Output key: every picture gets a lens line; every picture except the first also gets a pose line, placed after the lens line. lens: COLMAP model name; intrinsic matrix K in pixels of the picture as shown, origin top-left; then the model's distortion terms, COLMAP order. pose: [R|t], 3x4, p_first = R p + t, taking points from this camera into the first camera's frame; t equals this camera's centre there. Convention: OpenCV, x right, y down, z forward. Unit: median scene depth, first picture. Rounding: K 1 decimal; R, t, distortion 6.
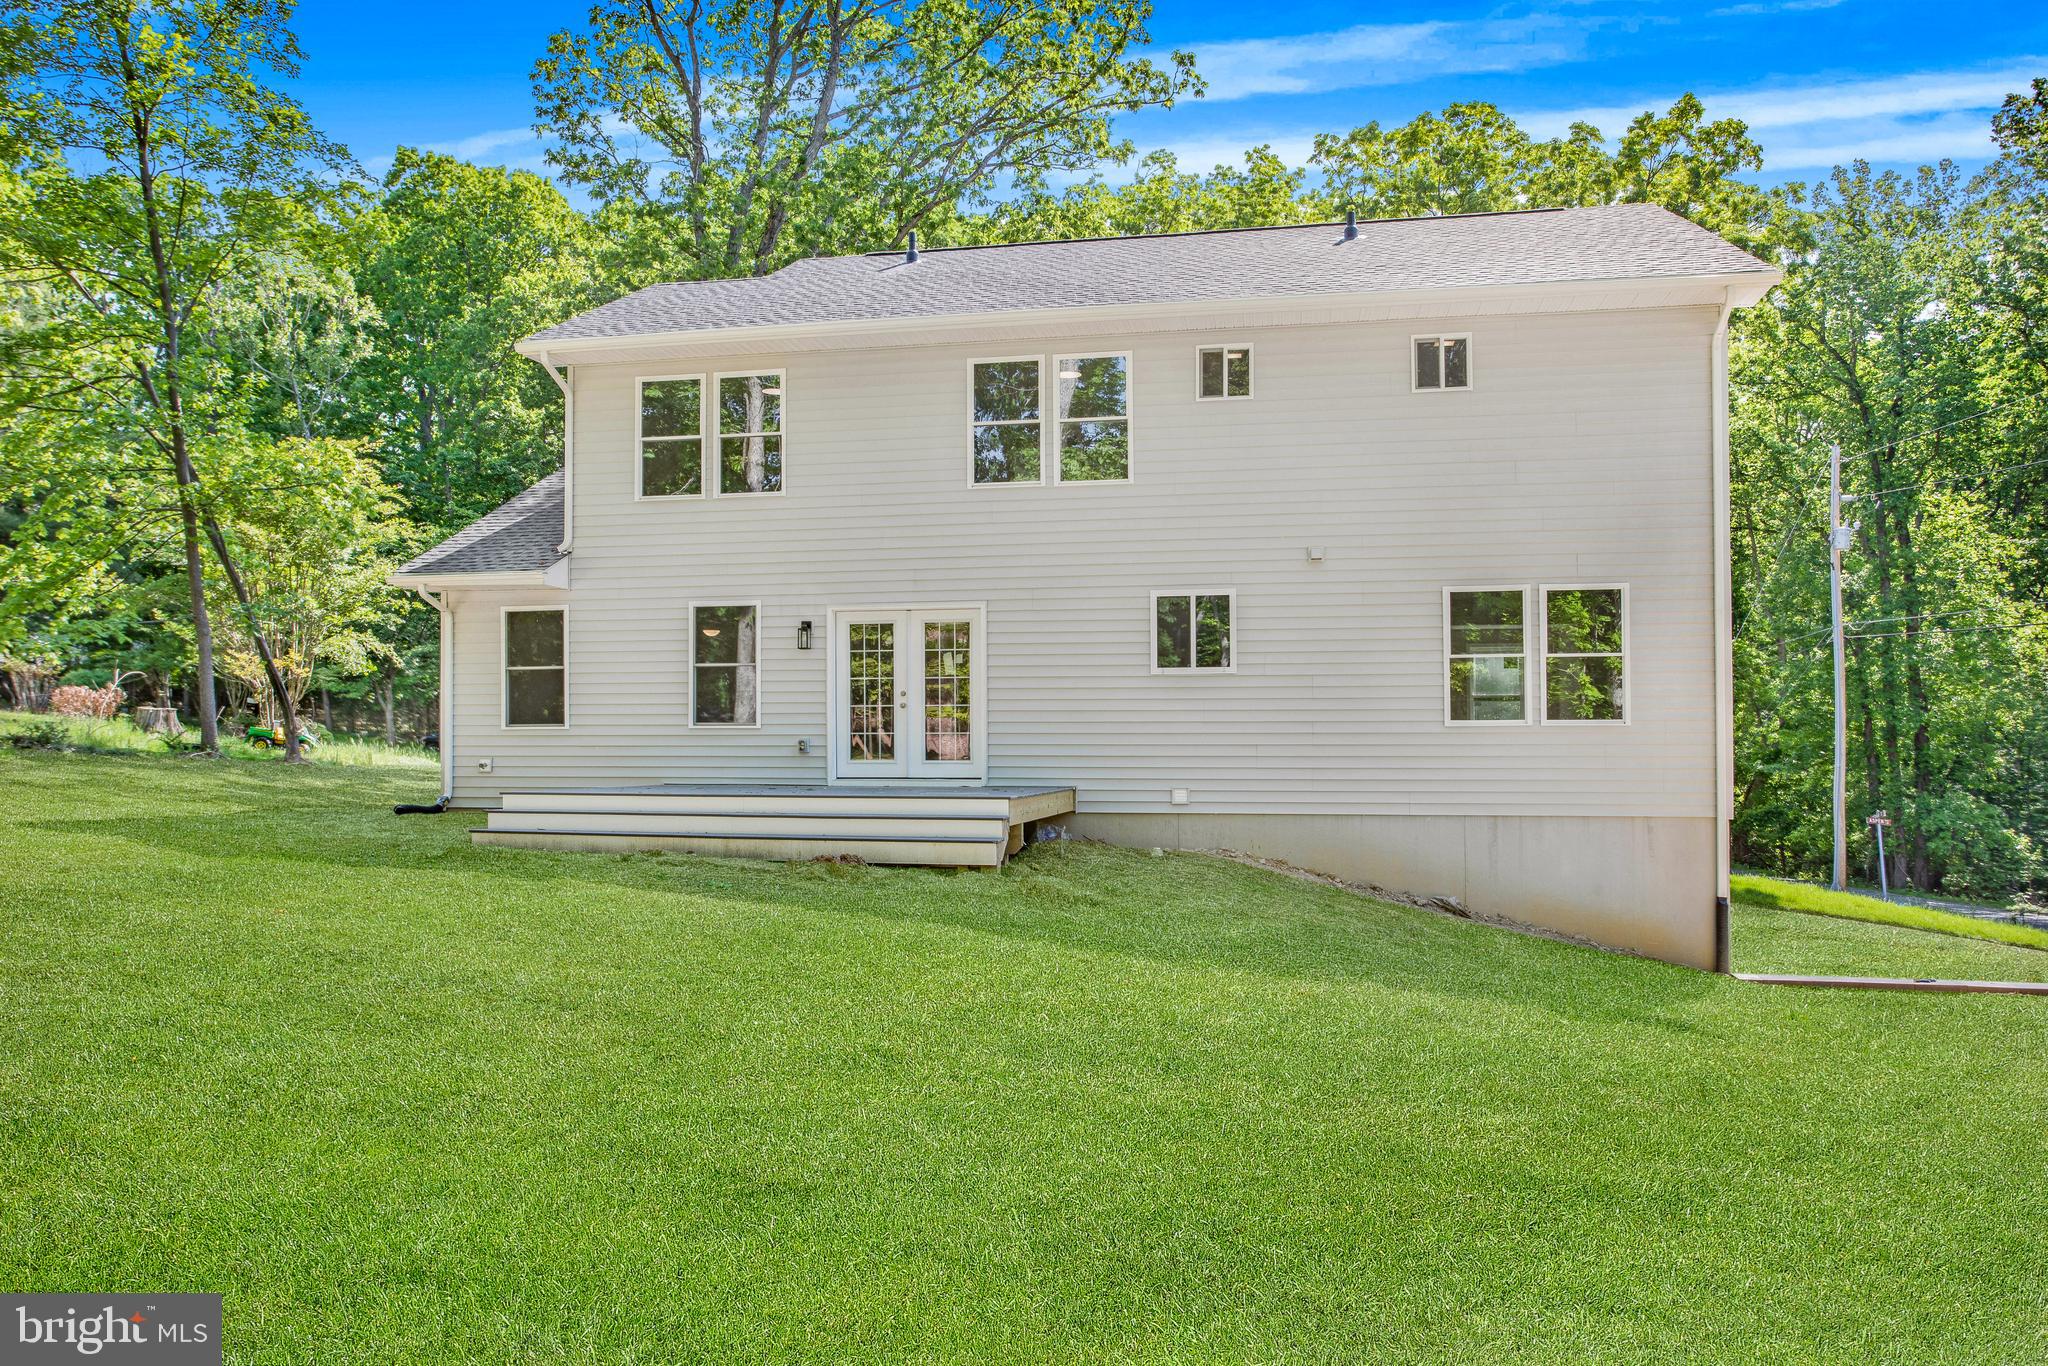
lens RADIAL K [[1541.1, 0, 1025.5], [0, 1541.1, 692.8], [0, 0, 1]] dist [-0.003720, -0.018077]
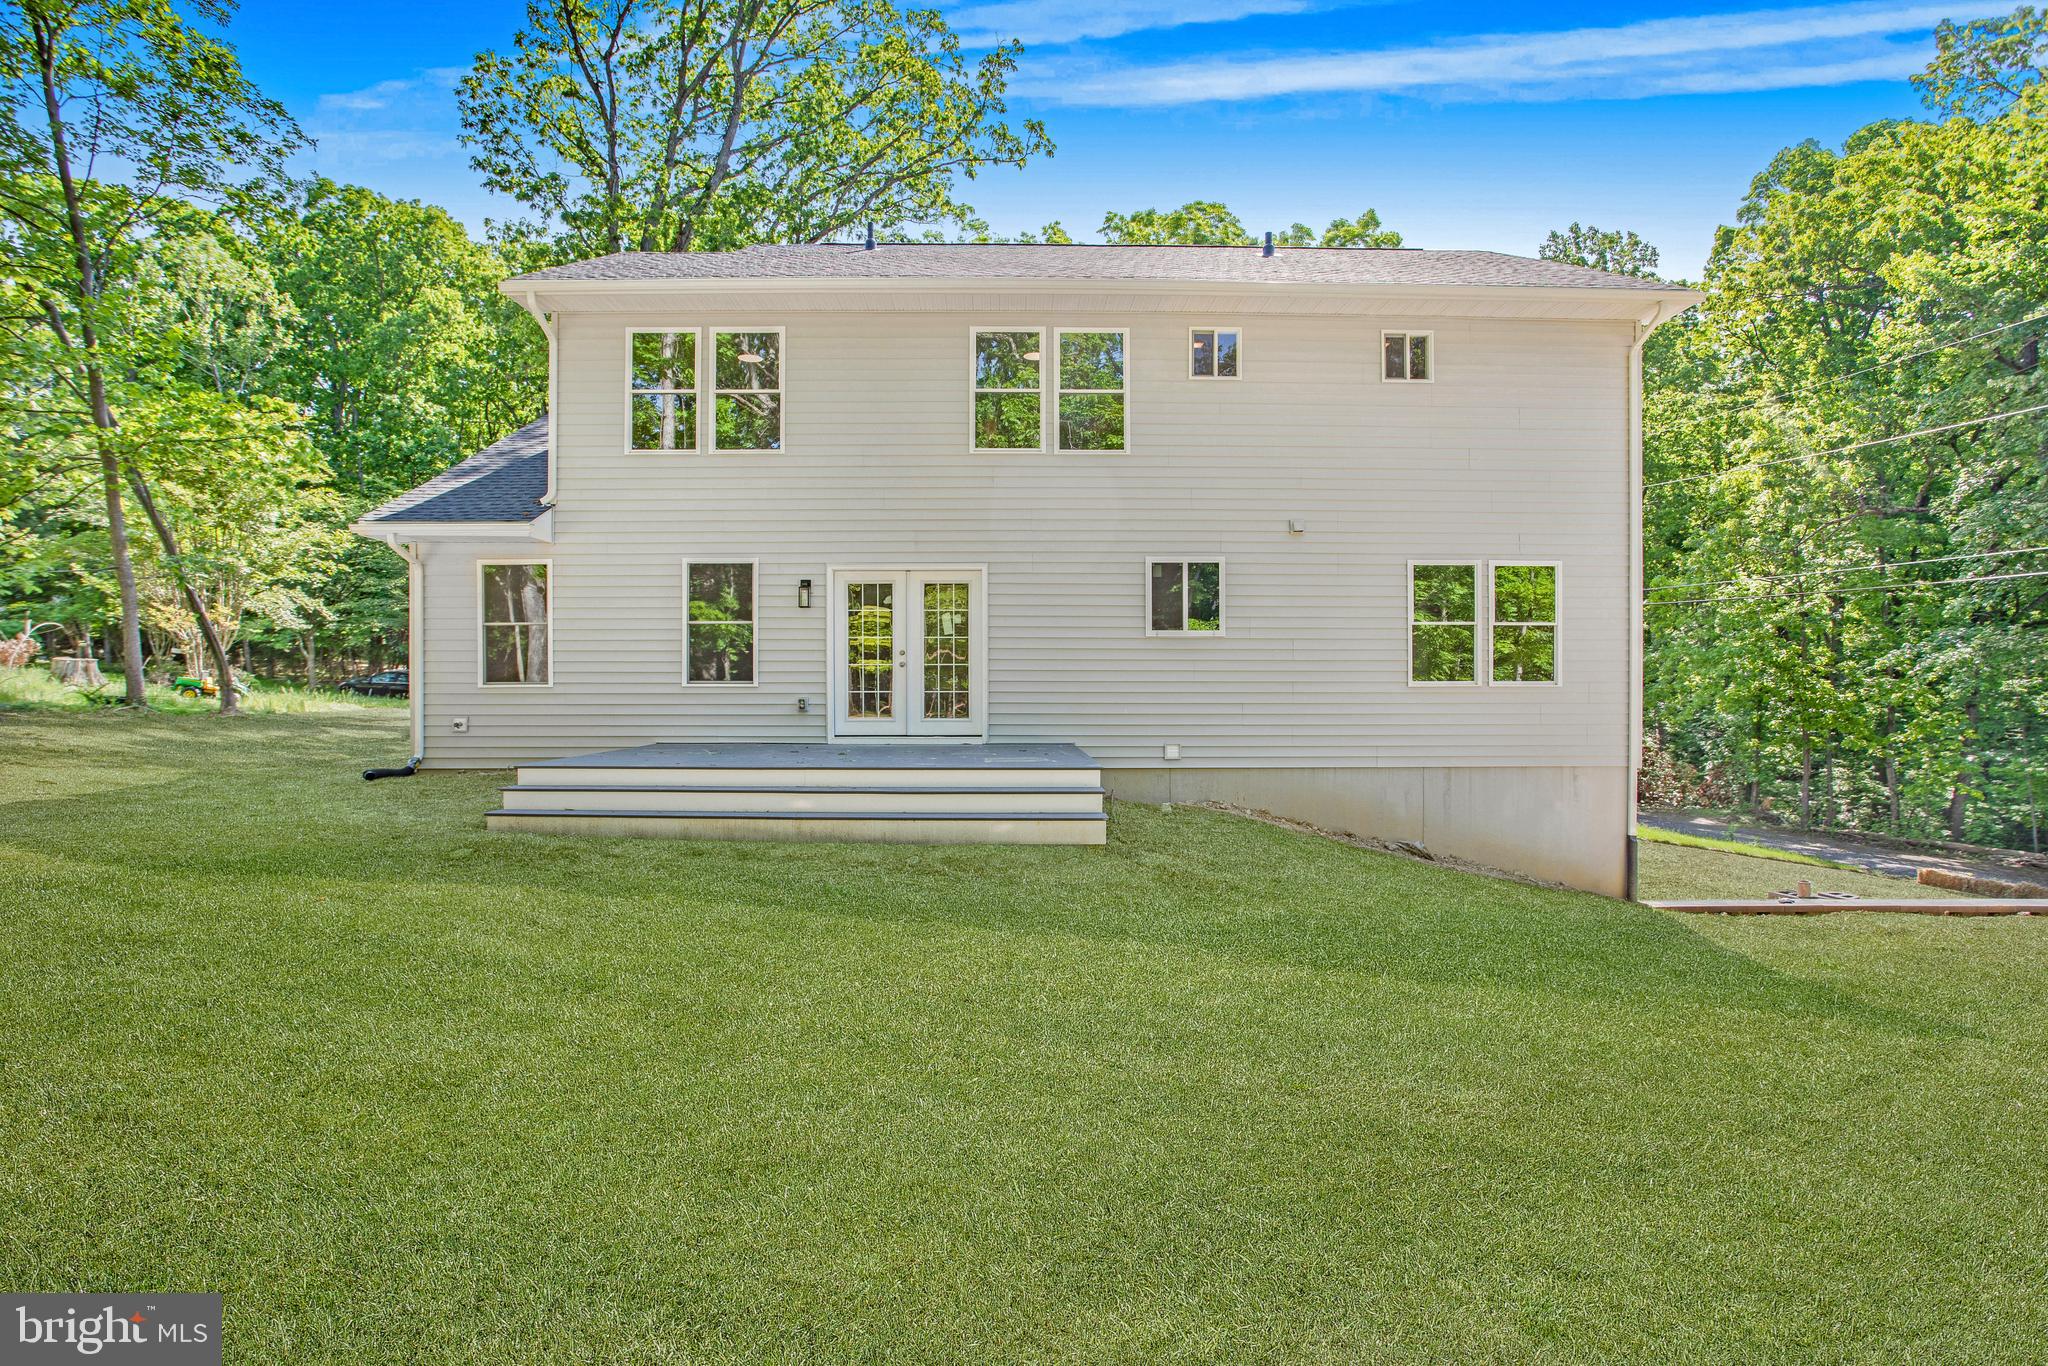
lens RADIAL K [[1119.8, 0, 1030.4], [0, 1119.8, 671.1], [0, 0, 1]] dist [-0.018266, 0.009306]
pose [[0.981554, 0.003221, 0.191160, -0.121330], [-0.007494, 0.999738, 0.021636, -0.003587], [-0.191040, -0.022669, 0.981320, 0.224720]]
